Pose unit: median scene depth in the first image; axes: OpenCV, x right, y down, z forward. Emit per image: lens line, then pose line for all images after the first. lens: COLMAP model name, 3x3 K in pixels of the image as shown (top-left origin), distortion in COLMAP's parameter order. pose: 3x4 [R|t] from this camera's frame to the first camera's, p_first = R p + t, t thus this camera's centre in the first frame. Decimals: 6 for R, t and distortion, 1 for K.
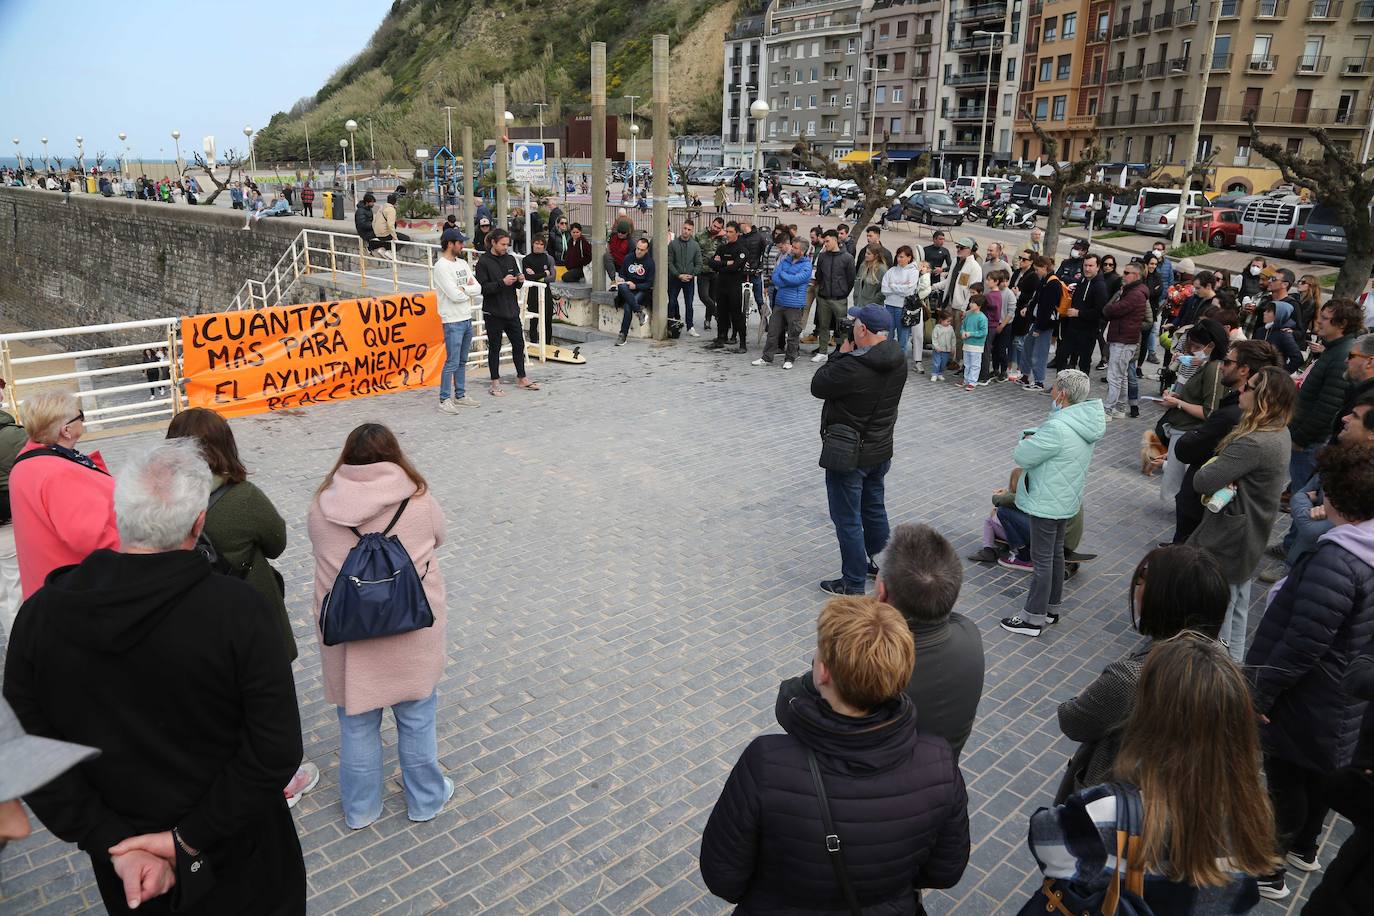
lens RADIAL K [[949.6, 0, 707.0], [0, 949.6, 456.1], [0, 0, 1]] dist [-0.127284, 0.092708]
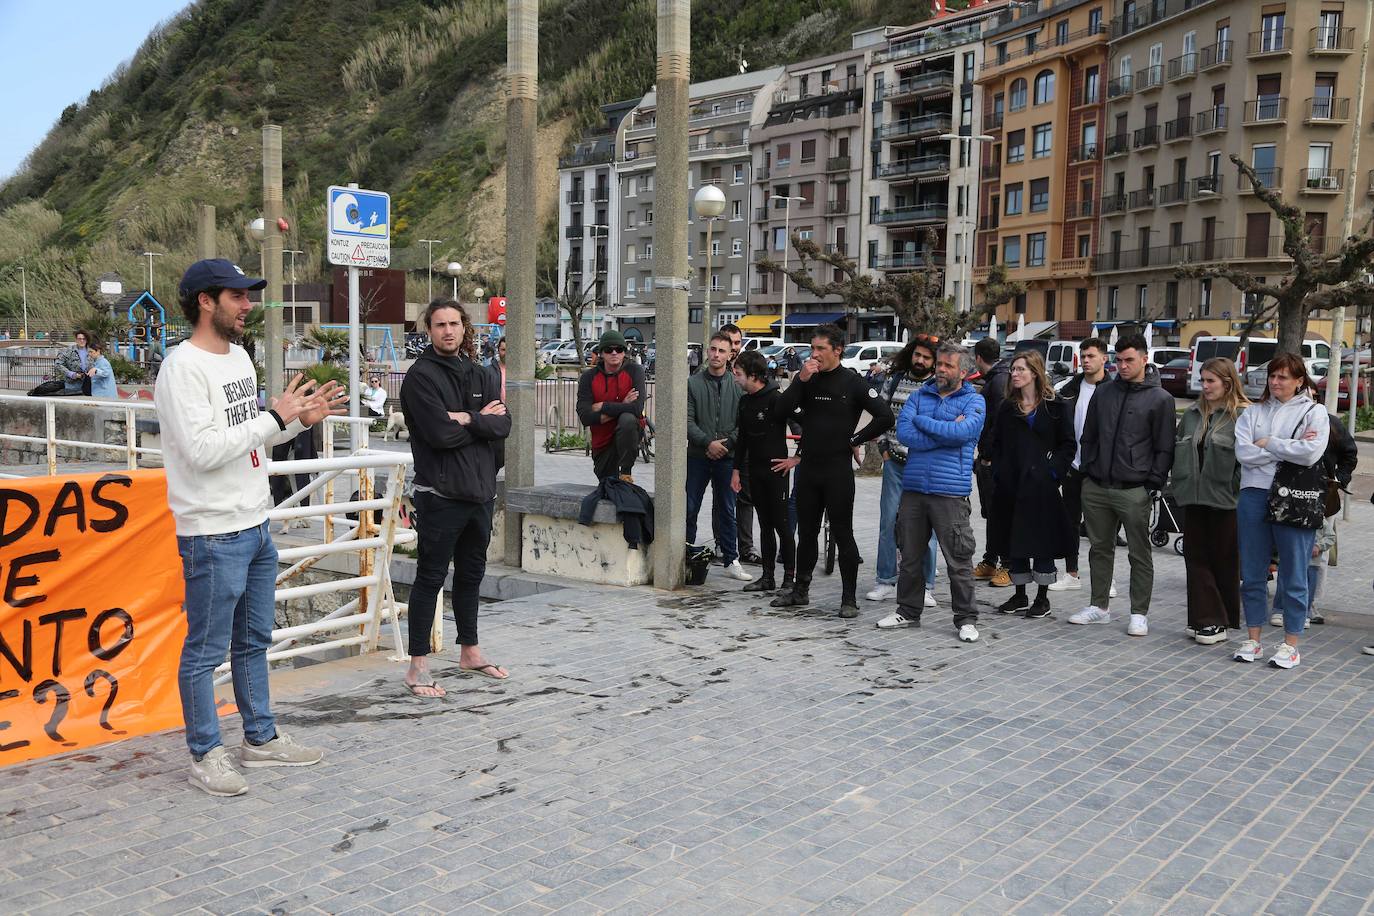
lens RADIAL K [[1274.5, 0, 688.2], [0, 1274.5, 473.0], [0, 0, 1]] dist [-0.010251, 0.100384]
pose [[0.989821, -0.014908, 0.141535, -0.029614], [0.043943, 0.977920, -0.204306, -0.011956], [-0.135364, 0.208445, 0.968621, 0.093336]]
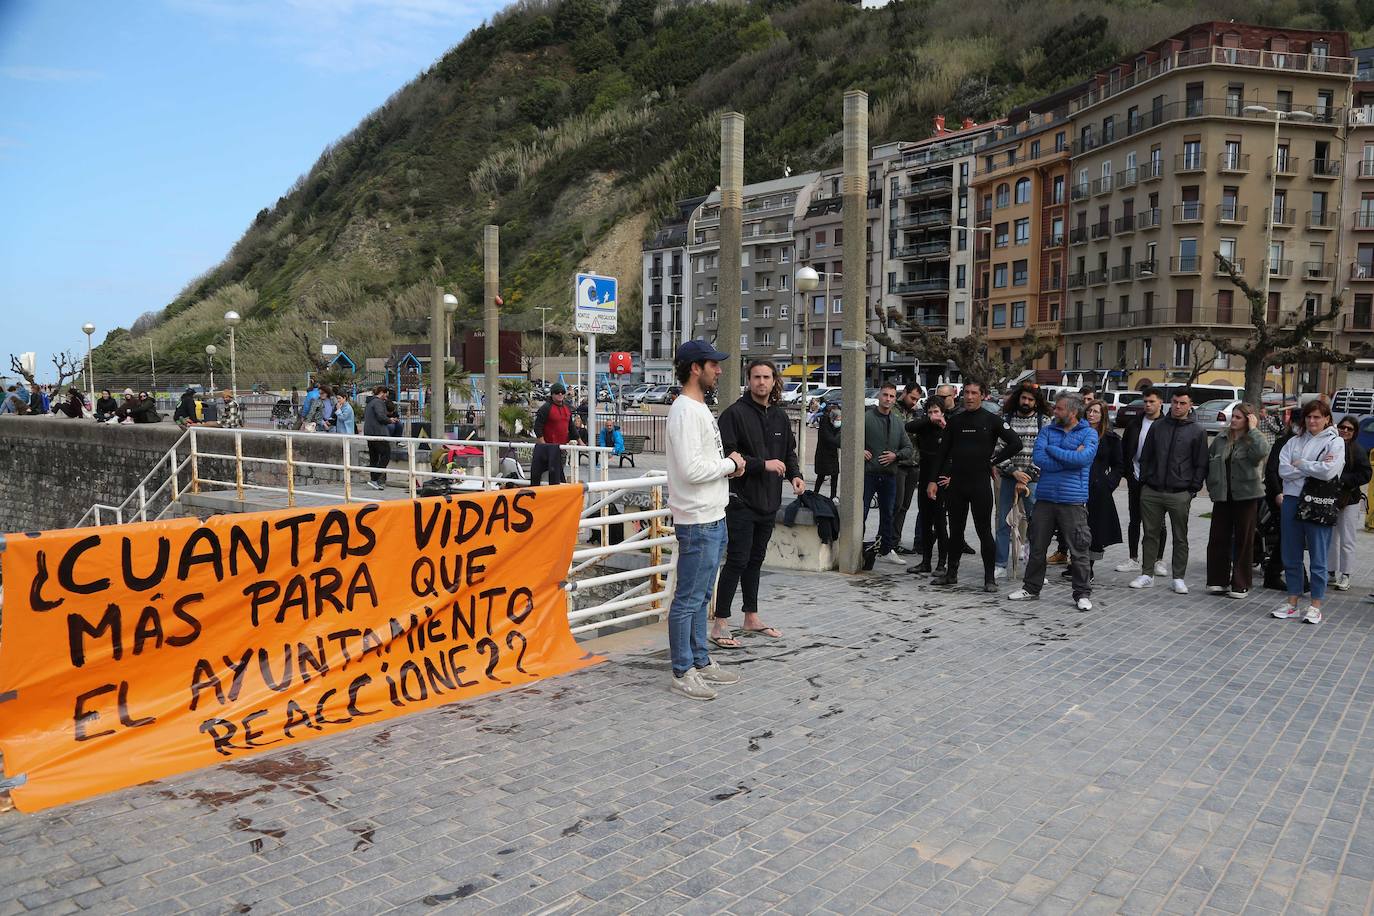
lens RADIAL K [[1004.3, 0, 748.7], [0, 1004.3, 521.7], [0, 0, 1]] dist [-0.114656, 0.074966]
pose [[0.986467, -0.026813, 0.161754, -0.051959], [0.054781, 0.983745, -0.171013, -0.011117], [-0.154539, 0.177559, 0.971900, 0.088336]]
